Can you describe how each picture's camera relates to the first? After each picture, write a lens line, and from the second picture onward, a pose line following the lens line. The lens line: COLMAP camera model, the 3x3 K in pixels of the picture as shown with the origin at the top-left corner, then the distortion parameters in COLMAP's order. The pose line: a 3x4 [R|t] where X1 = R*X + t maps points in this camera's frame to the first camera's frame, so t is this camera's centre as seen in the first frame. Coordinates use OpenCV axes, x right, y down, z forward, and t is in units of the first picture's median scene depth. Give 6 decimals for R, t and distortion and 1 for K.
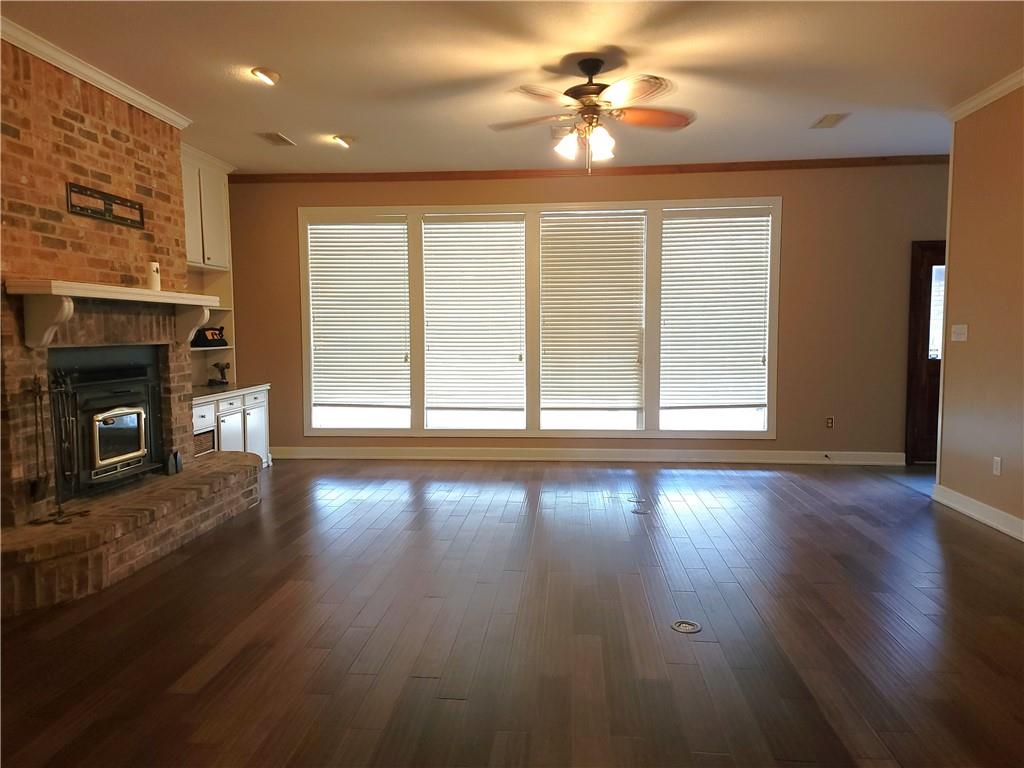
lens RADIAL K [[700.9, 0, 516.3], [0, 700.9, 379.4], [0, 0, 1]] dist [0.094478, -0.081825]
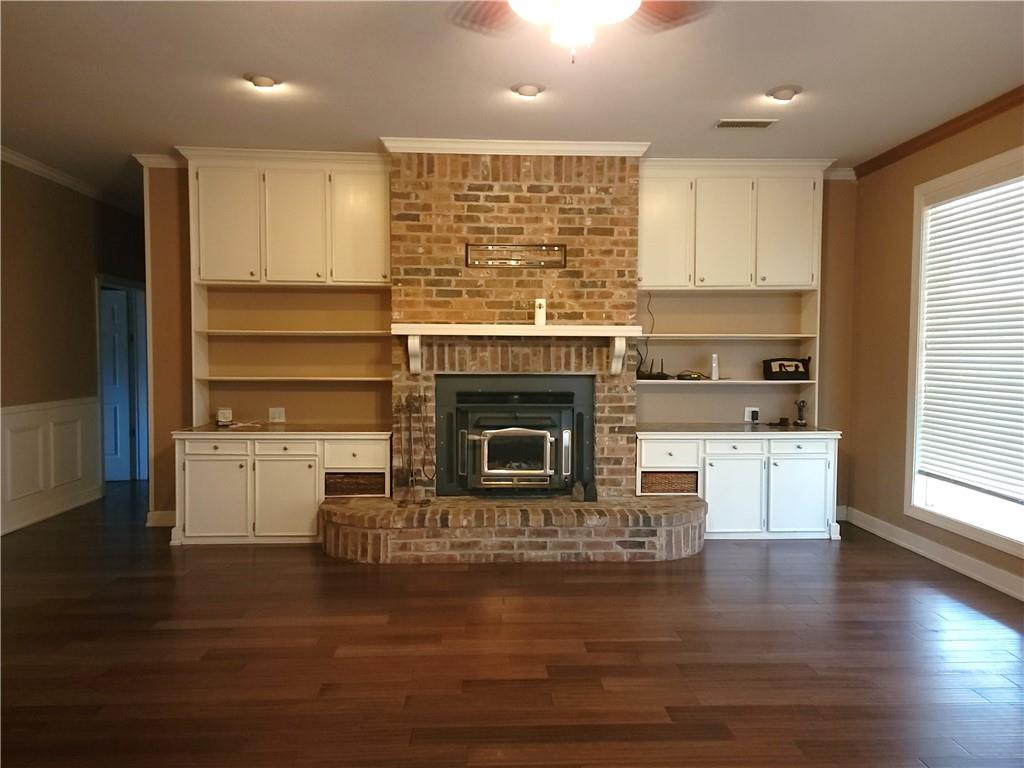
lens RADIAL K [[700.9, 0, 516.3], [0, 700.9, 379.4], [0, 0, 1]] dist [0.094478, -0.081825]
pose [[0.132094, 0.040431, -0.990412, 0.559340], [-0.074382, 0.996755, 0.030769, -0.073711], [0.988442, 0.069605, 0.134673, 0.850162]]
